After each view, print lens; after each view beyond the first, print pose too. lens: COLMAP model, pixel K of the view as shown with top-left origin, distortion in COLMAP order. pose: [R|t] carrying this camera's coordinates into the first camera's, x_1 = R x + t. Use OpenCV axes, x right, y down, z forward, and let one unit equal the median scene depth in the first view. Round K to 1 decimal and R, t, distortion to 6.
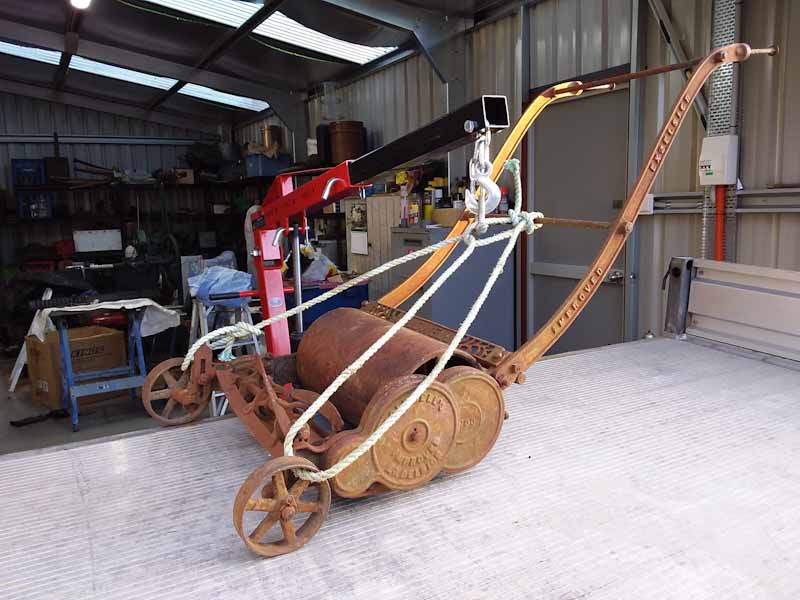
lens RADIAL K [[641.0, 0, 400.6], [0, 641.0, 299.7], [0, 0, 1]] dist [0.028950, -0.033954]
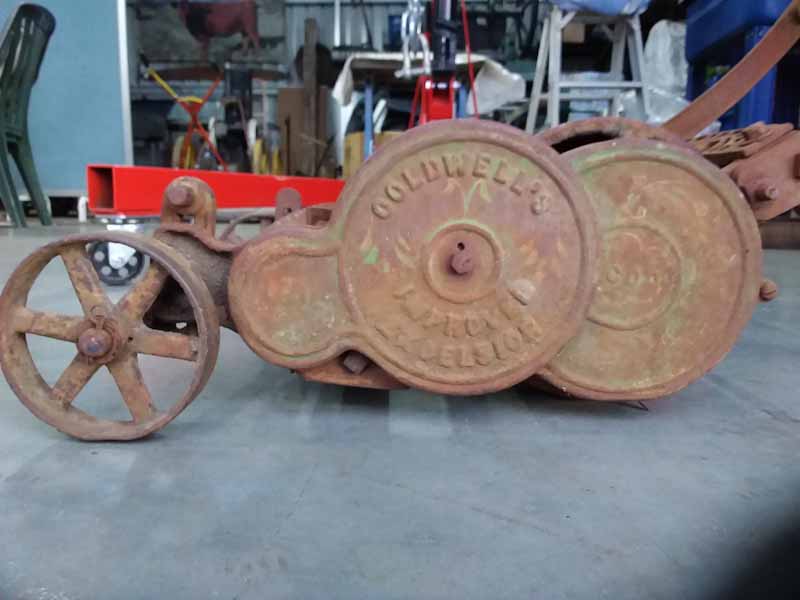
lens RADIAL K [[641.0, 0, 398.6], [0, 641.0, 300.0], [0, 0, 1]] dist [0.028950, -0.033954]
pose [[0.843382, 0.103425, -0.527266, 0.205458], [-0.106456, 0.994011, 0.024698, 0.225785], [0.526662, 0.035301, 0.849341, 0.616066]]
